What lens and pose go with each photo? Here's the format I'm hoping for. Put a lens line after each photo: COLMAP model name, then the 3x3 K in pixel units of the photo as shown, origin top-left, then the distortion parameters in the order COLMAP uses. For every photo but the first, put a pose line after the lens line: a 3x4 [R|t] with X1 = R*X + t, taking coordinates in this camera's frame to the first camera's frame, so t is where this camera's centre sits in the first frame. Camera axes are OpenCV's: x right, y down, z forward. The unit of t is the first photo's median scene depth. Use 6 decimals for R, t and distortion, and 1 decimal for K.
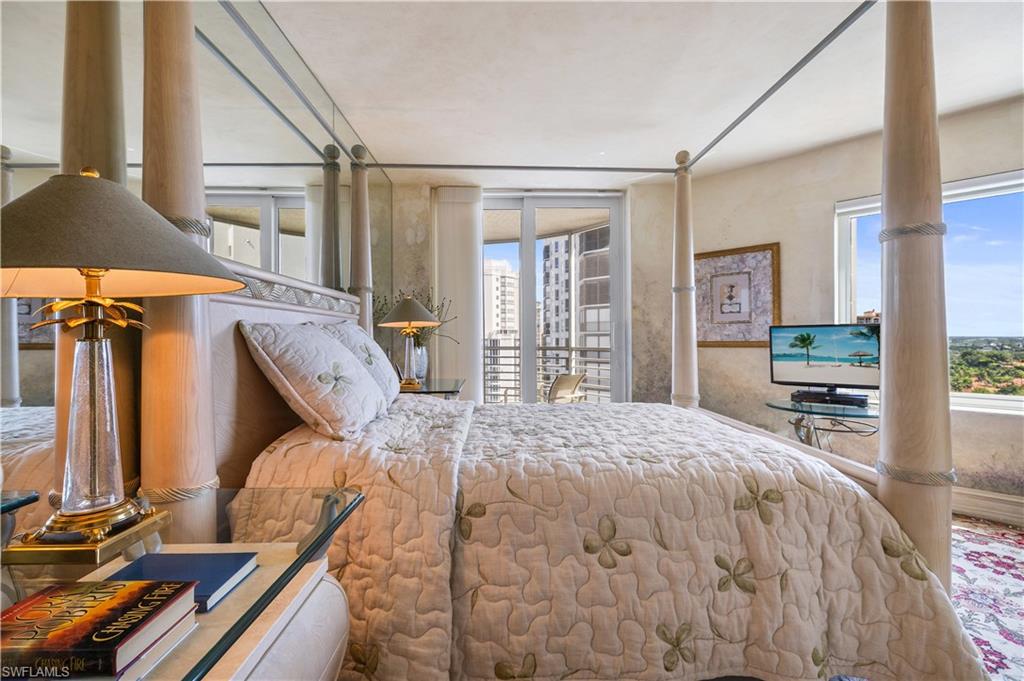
lens RADIAL K [[437.6, 0, 512.0], [0, 437.6, 340.5], [0, 0, 1]] dist [-0.000312, -0.000011]
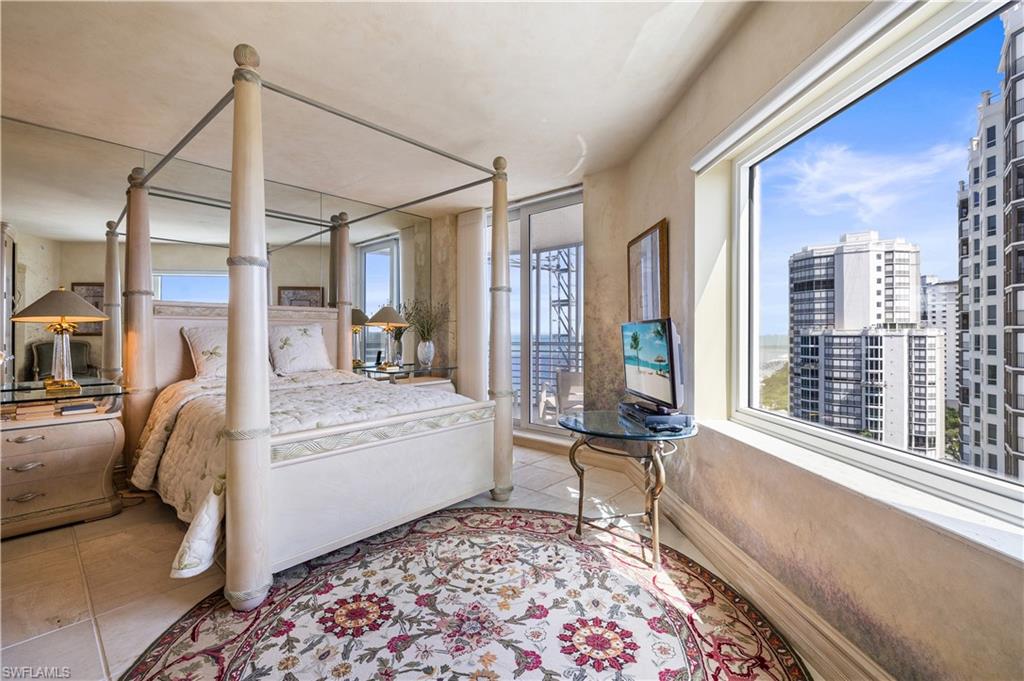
lens RADIAL K [[443.5, 0, 509.6], [0, 443.5, 335.2], [0, 0, 1]] dist [0.001299, 0.000062]
pose [[0.716961, 0.009265, -0.697051, 0.833359], [-0.009753, 0.999947, 0.003260, -0.008238], [0.697045, 0.004461, 0.717014, 0.185994]]
